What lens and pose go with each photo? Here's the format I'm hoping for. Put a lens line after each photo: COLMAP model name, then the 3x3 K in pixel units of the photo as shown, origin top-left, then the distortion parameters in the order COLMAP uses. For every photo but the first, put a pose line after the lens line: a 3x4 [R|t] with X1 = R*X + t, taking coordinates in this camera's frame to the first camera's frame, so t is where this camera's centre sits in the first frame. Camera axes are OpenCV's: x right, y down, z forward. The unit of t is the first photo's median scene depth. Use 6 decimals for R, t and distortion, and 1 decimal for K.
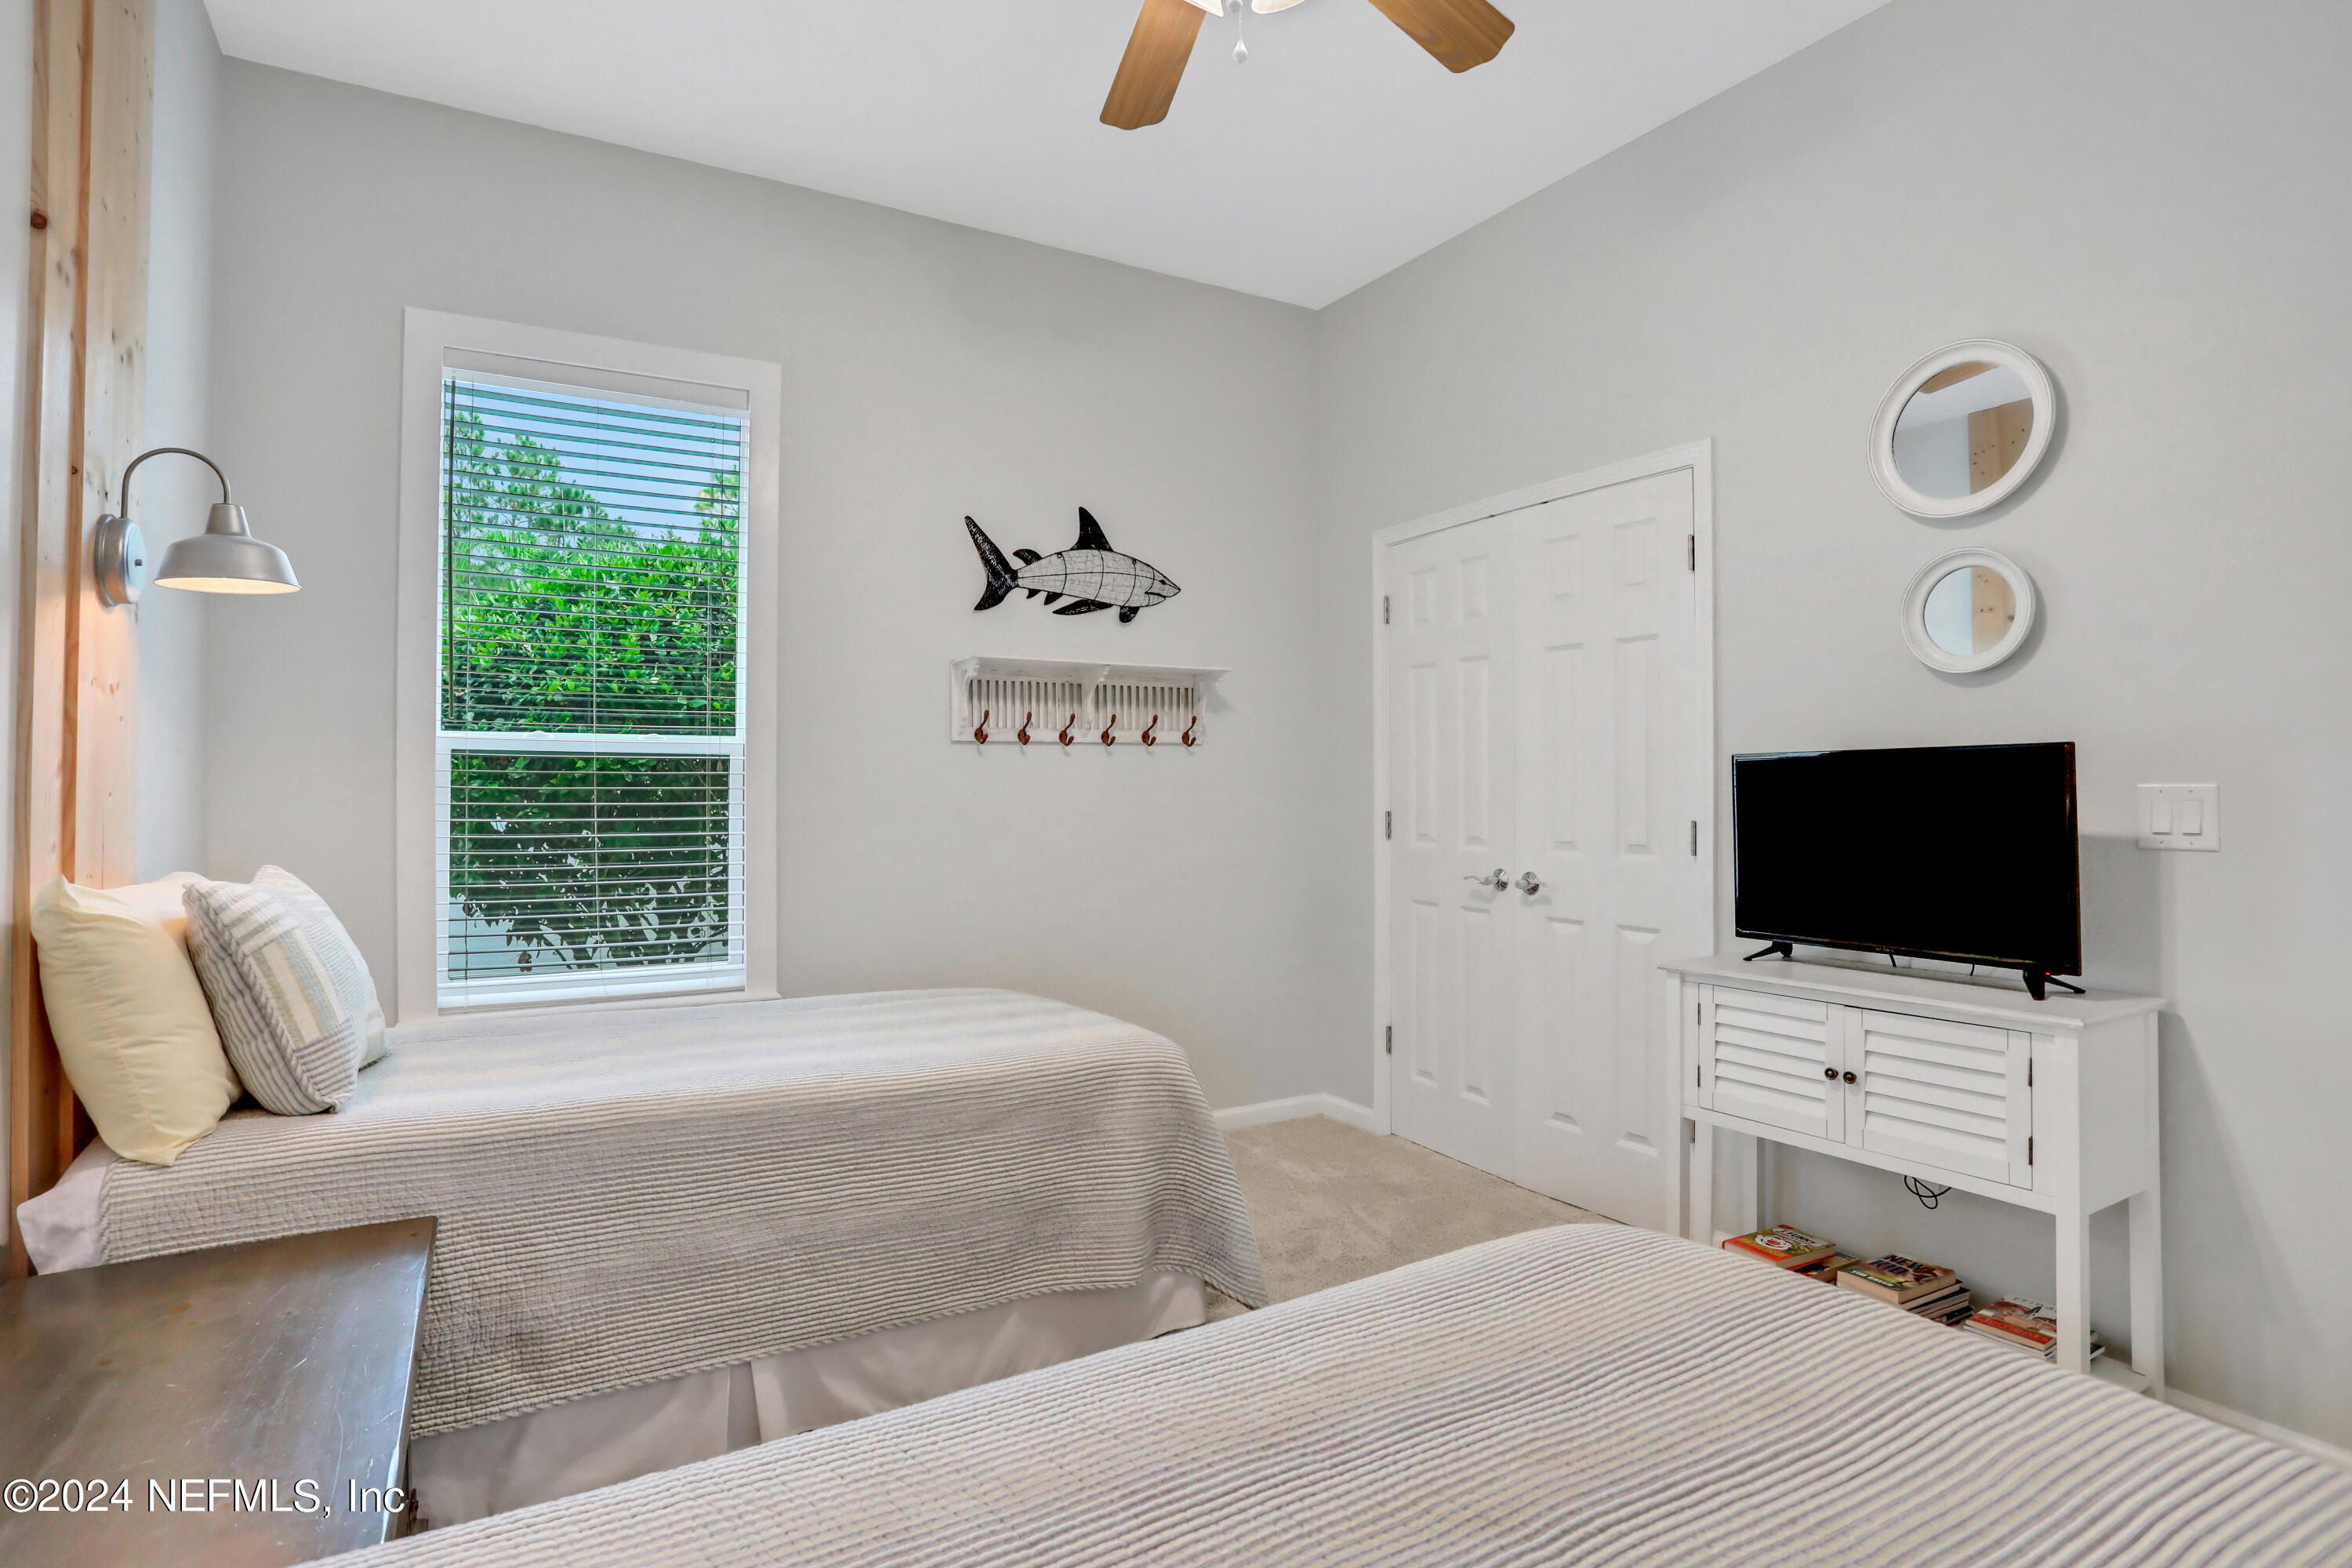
lens RADIAL K [[1163.4, 0, 1198.4], [0, 1163.4, 782.1], [0, 0, 1]] dist [-0.059503, 0.019089]
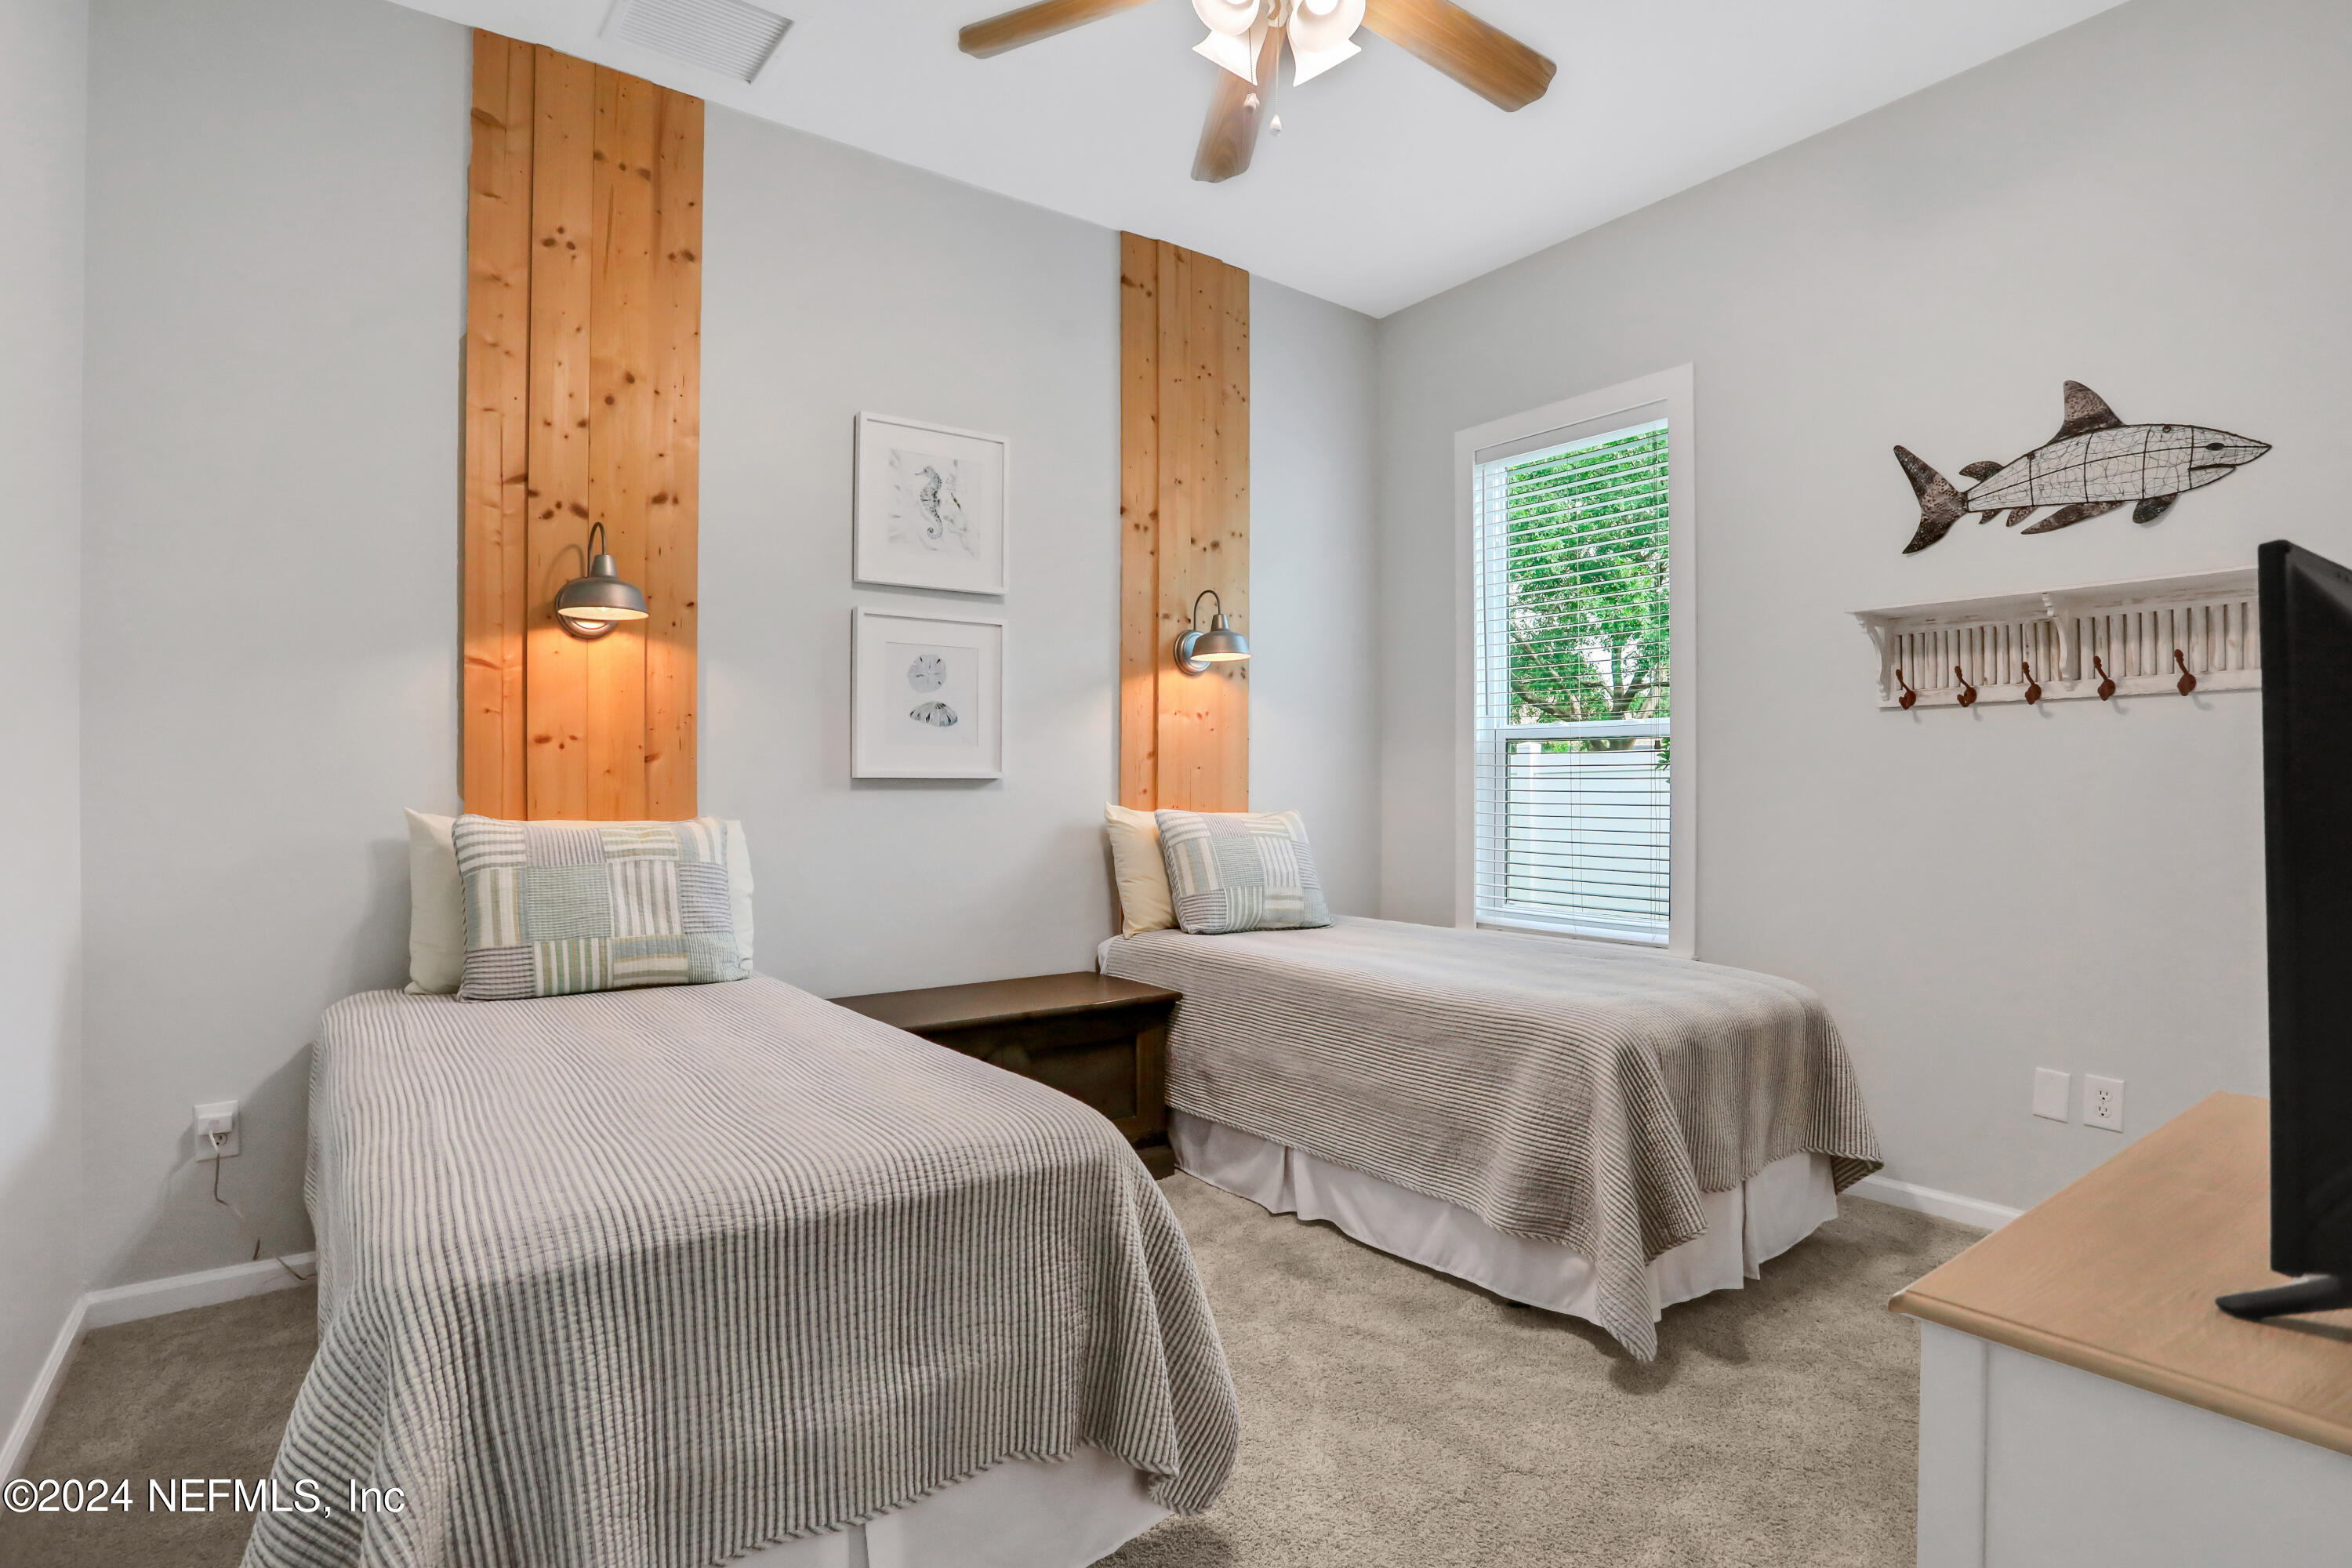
lens RADIAL K [[1163.4, 0, 1174.5], [0, 1163.4, 794.7], [0, 0, 1]] dist [-0.059503, 0.019089]
pose [[0.128293, 0.010808, -0.991677, 0.560004], [0.002804, 0.999933, 0.011260, 0.018555], [0.991732, -0.004225, 0.128254, 0.347912]]
